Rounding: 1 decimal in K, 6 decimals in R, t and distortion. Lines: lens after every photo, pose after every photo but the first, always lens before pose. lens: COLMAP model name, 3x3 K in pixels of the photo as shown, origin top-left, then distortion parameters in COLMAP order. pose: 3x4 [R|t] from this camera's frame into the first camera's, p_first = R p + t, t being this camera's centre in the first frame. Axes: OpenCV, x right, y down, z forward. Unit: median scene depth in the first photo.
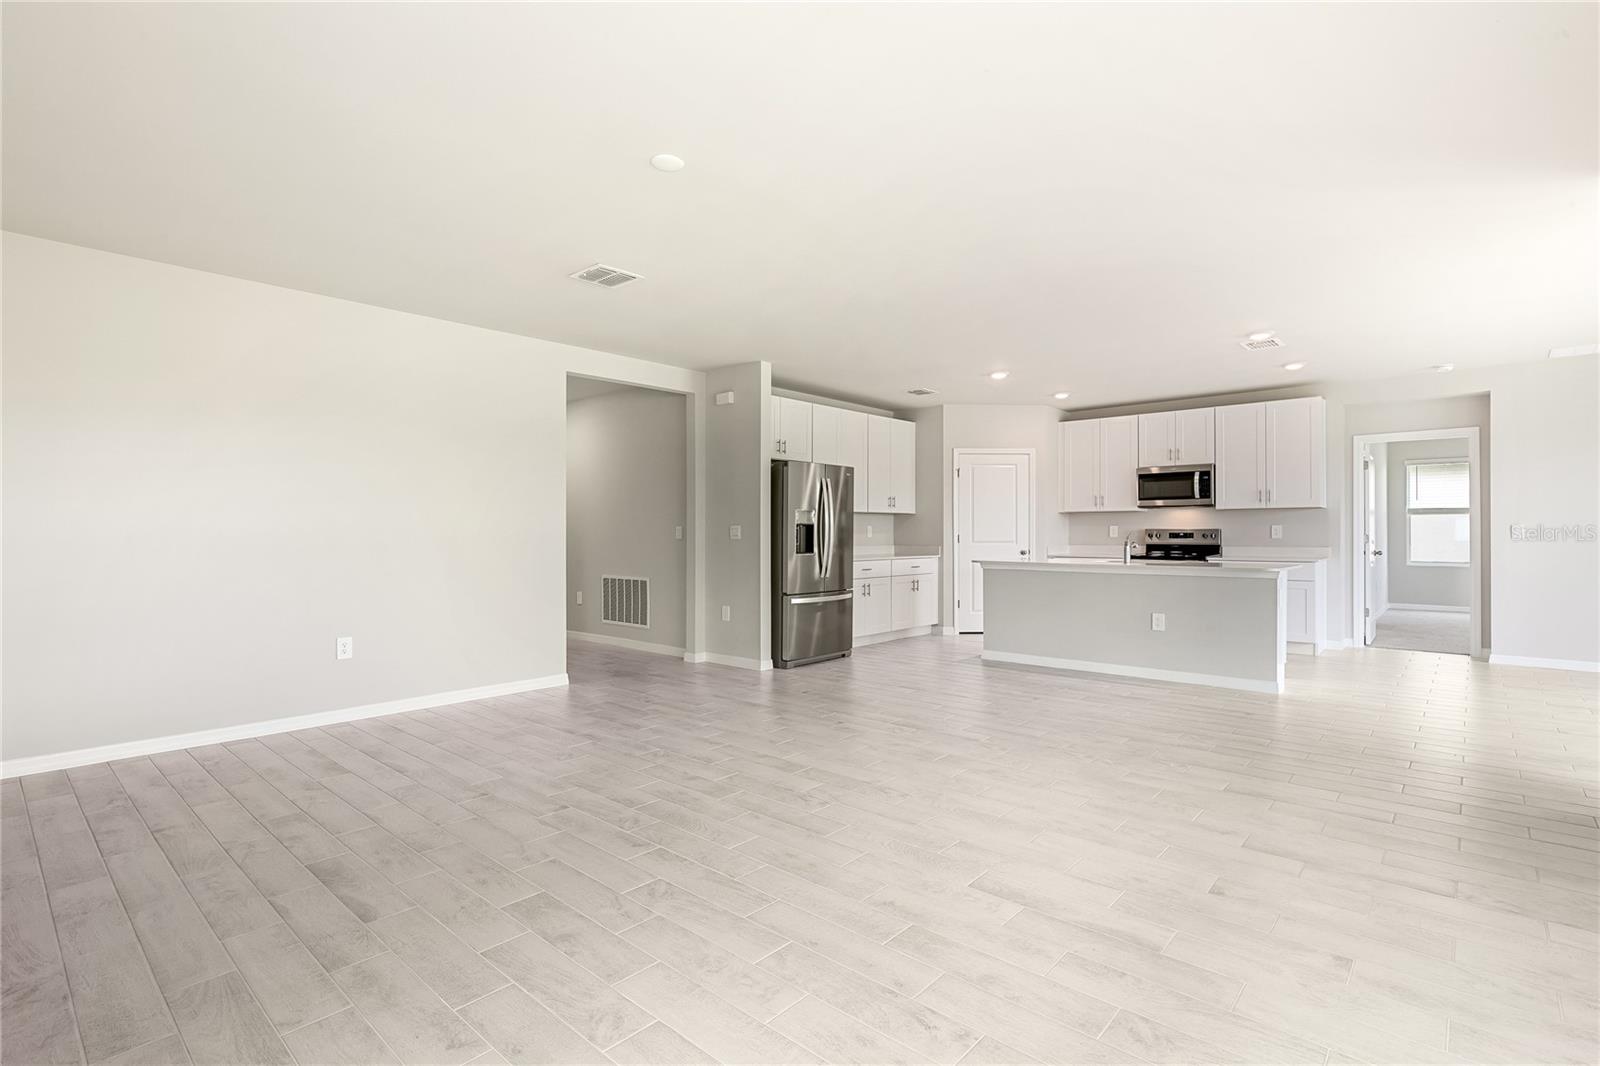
lens RADIAL K [[751.6, 0, 800.0], [0, 751.6, 533.0], [0, 0, 1]] dist [0.000359, 0.000048]
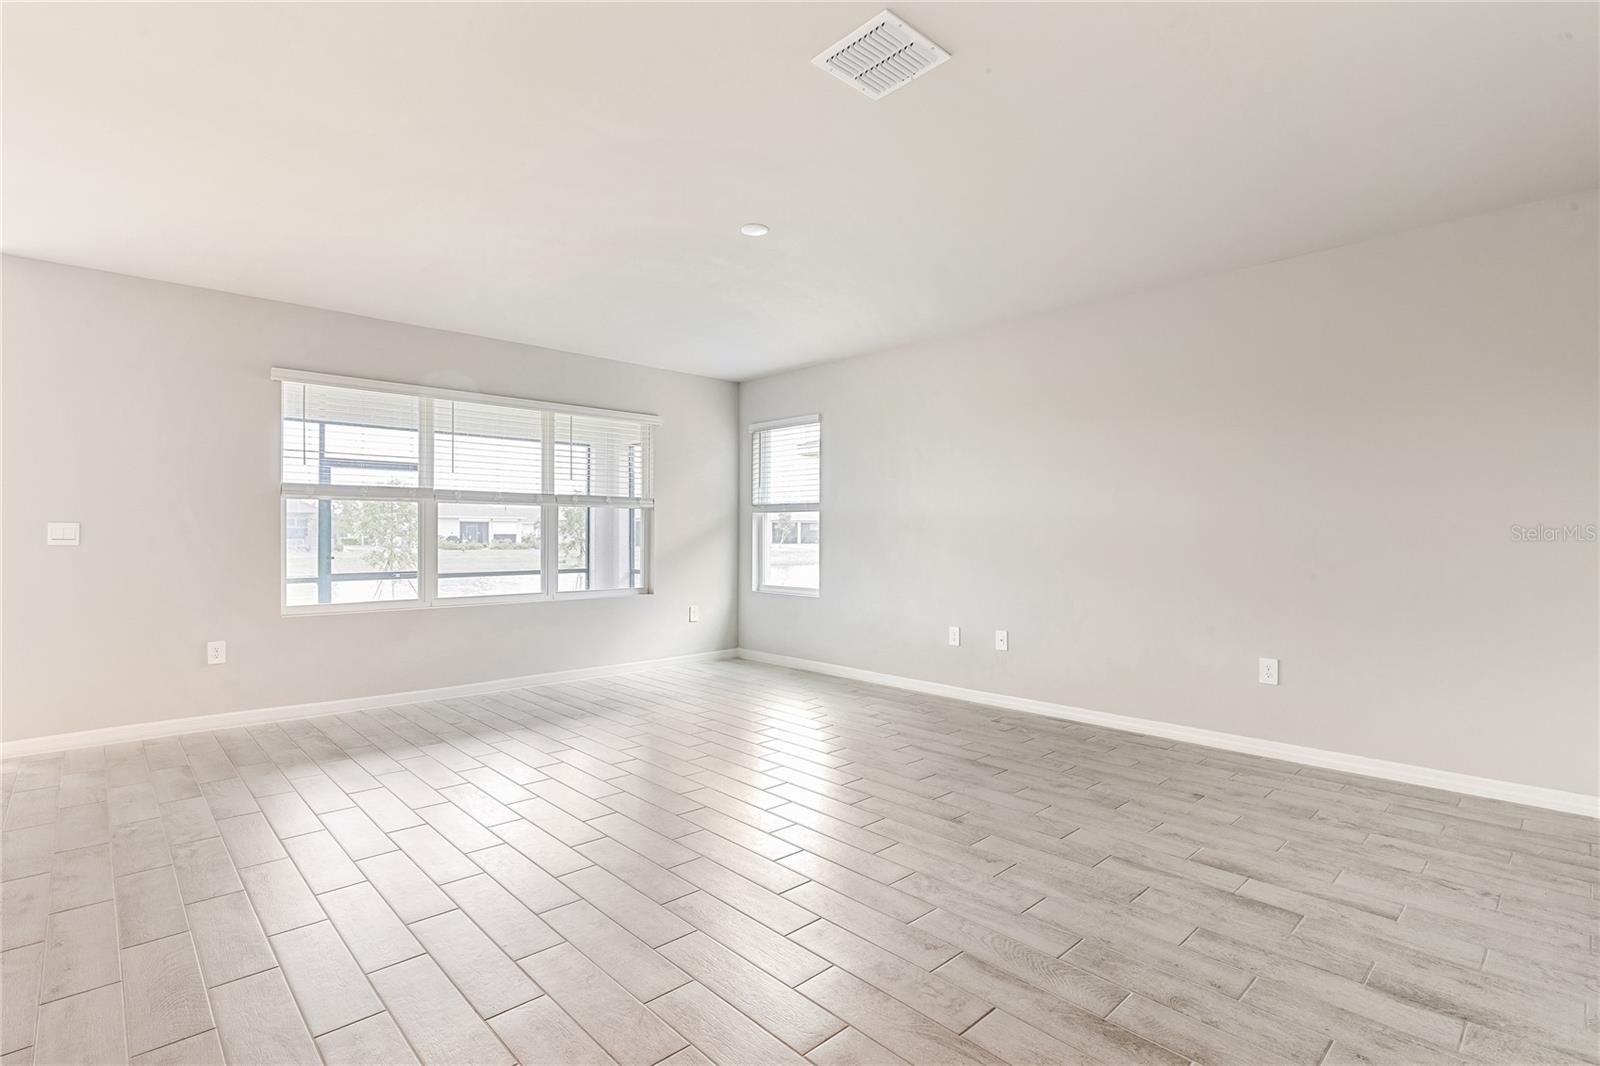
lens RADIAL K [[768.3, 0, 794.0], [0, 768.3, 540.1], [0, 0, 1]] dist [-0.000901, 0.000241]
pose [[-0.996392, 0.000265, 0.084866, -0.127334], [0.001010, 0.999961, 0.008734, -0.000637], [-0.084861, 0.008788, -0.996354, 0.821357]]
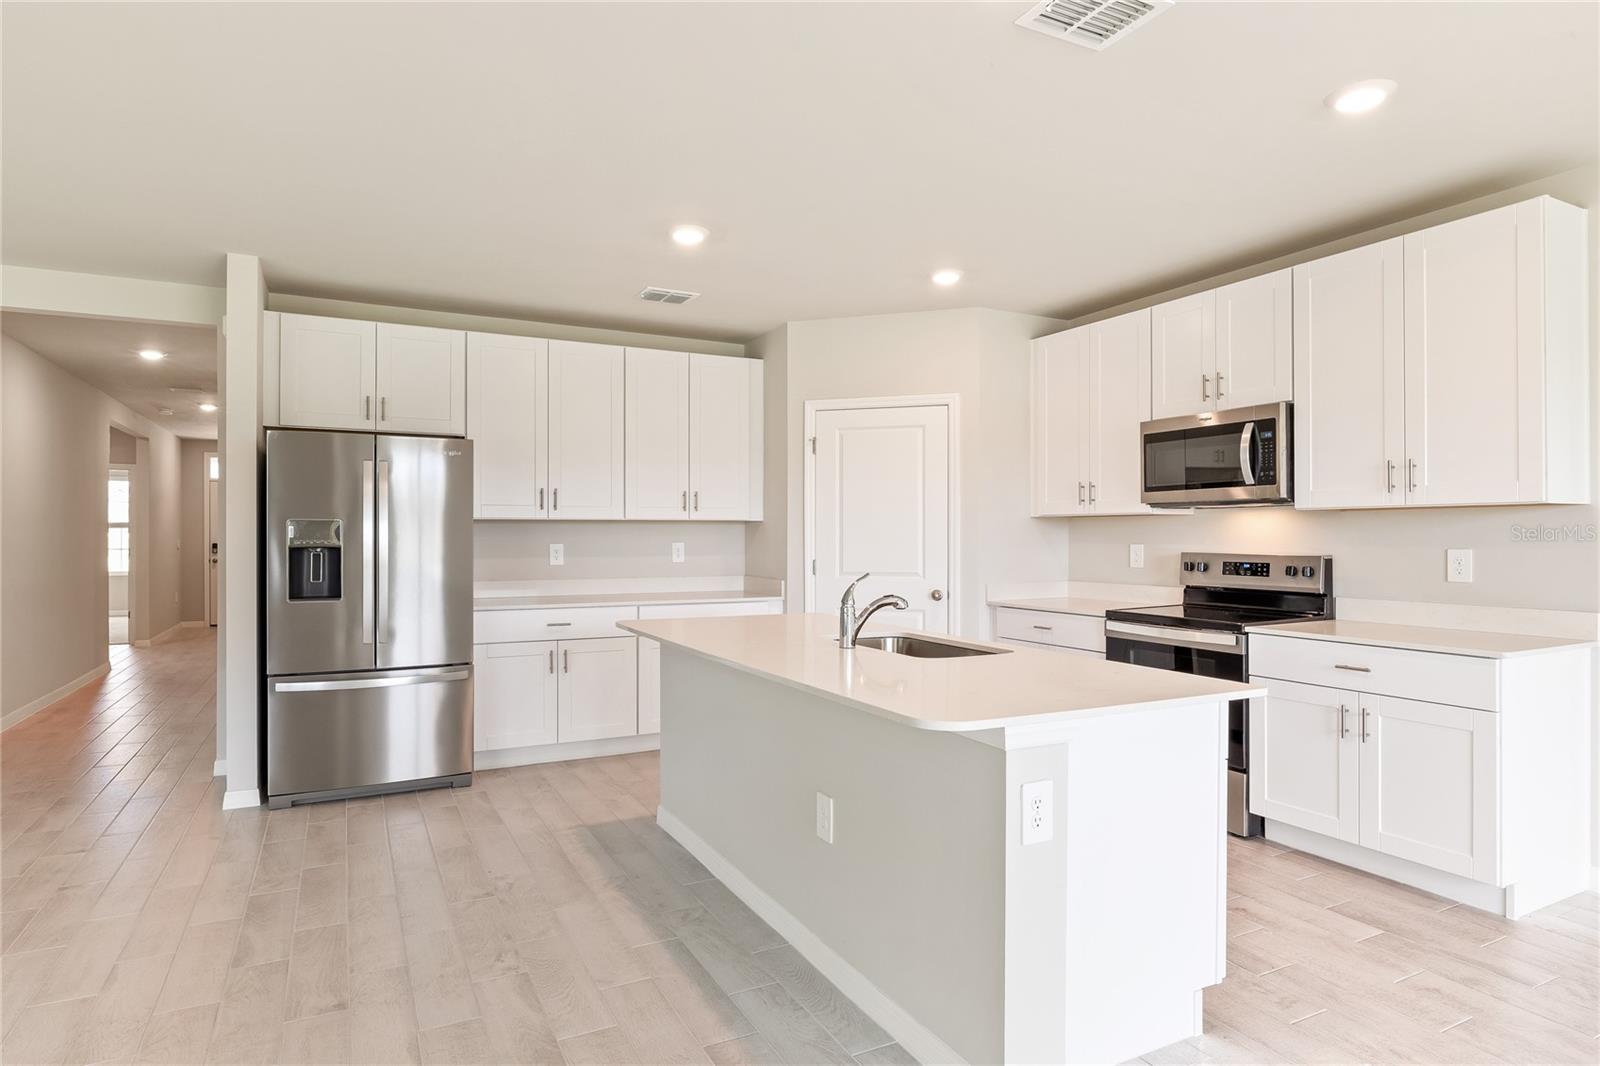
lens RADIAL K [[878.4, 0, 800.0], [0, 878.4, 533.0], [0, 0, 1]] dist [0.000840, 0.000024]
pose [[0.935992, 0.001059, -0.352019, 0.458904], [-0.002892, 0.999985, -0.004681, -0.015243], [0.352009, 0.005399, 0.935981, 0.436634]]
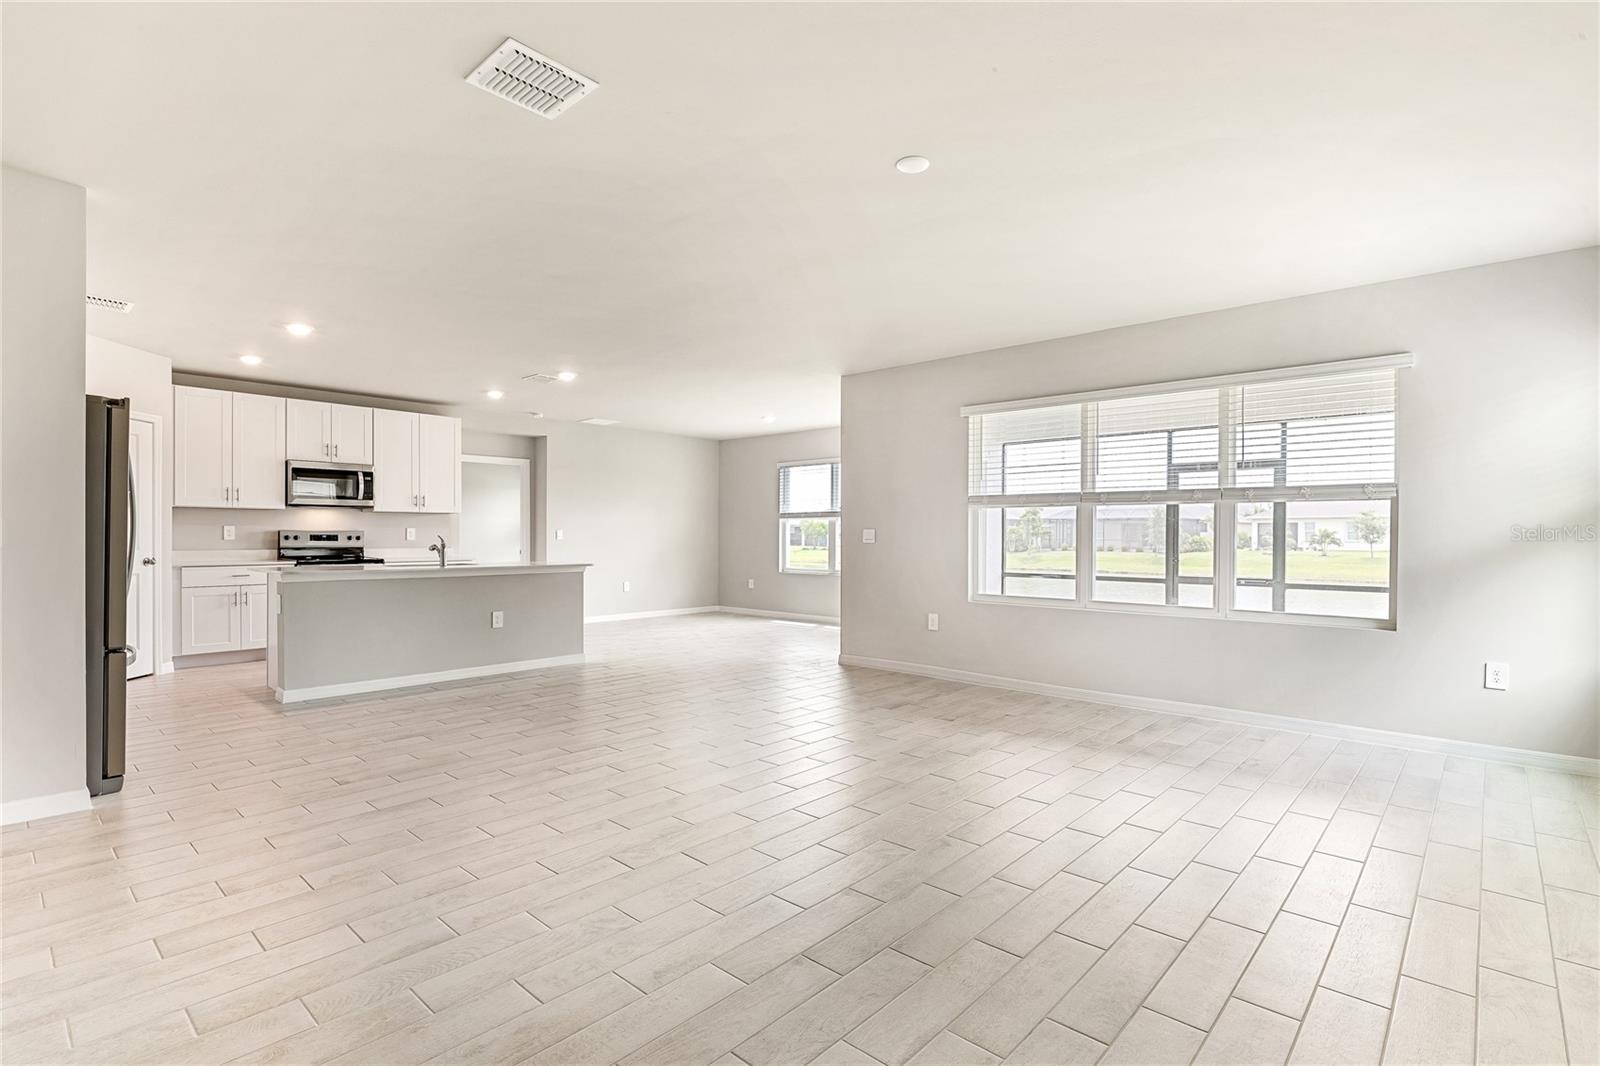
lens RADIAL K [[768.3, 0, 794.0], [0, 768.3, 540.1], [0, 0, 1]] dist [-0.000901, 0.000241]
pose [[0.017343, -0.004684, 0.999839, -0.443570], [-0.003218, 0.999984, 0.004740, -0.000034], [-0.999844, -0.003300, 0.017327, 0.419294]]
